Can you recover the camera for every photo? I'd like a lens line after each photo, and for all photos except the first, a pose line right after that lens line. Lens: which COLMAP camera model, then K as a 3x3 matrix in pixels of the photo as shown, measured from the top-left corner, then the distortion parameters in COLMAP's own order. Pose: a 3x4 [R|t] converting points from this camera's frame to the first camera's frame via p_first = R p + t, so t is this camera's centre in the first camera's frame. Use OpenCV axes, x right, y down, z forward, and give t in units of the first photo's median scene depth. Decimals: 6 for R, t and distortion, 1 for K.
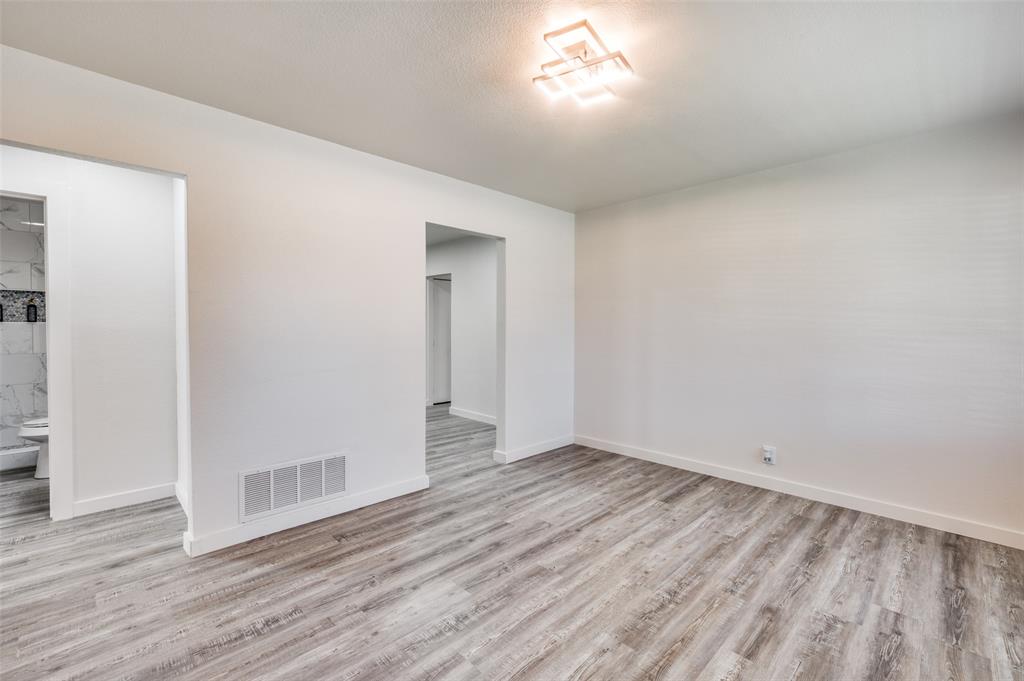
lens RADIAL K [[438.5, 0, 516.8], [0, 438.5, 336.5], [0, 0, 1]] dist [0.001028, 0.000383]
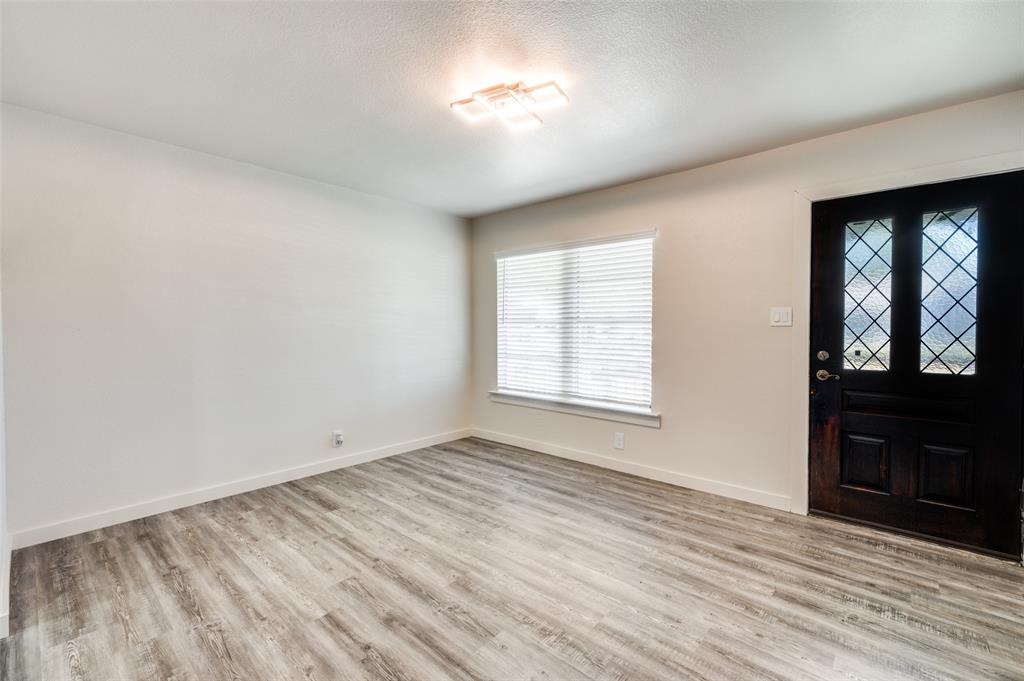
lens RADIAL K [[438.5, 0, 516.8], [0, 438.5, 336.5], [0, 0, 1]] dist [0.001028, 0.000383]
pose [[-0.067990, -0.021128, 0.997462, -0.718227], [0.017191, 0.999603, 0.022345, -0.012657], [-0.997538, 0.018667, -0.067599, 0.759350]]
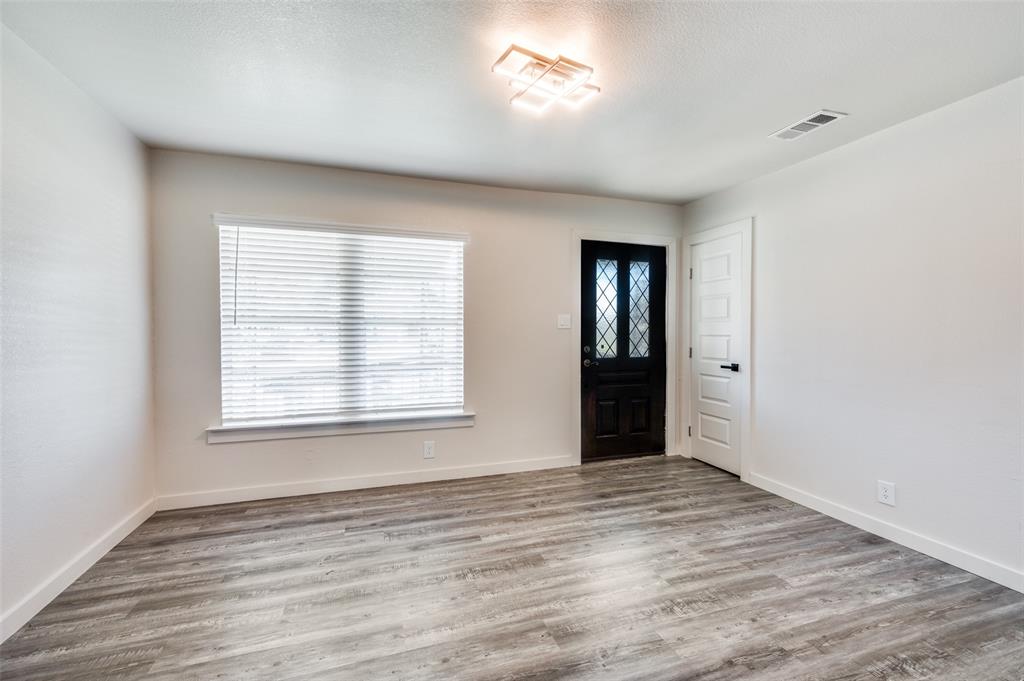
lens RADIAL K [[444.8, 0, 516.4], [0, 444.8, 335.7], [0, 0, 1]] dist [0.000704, -0.000052]
pose [[-0.897934, -0.009065, 0.440036, -0.177916], [0.005344, 0.999490, 0.031497, -0.025982], [-0.440097, 0.030634, -0.897427, 1.417353]]
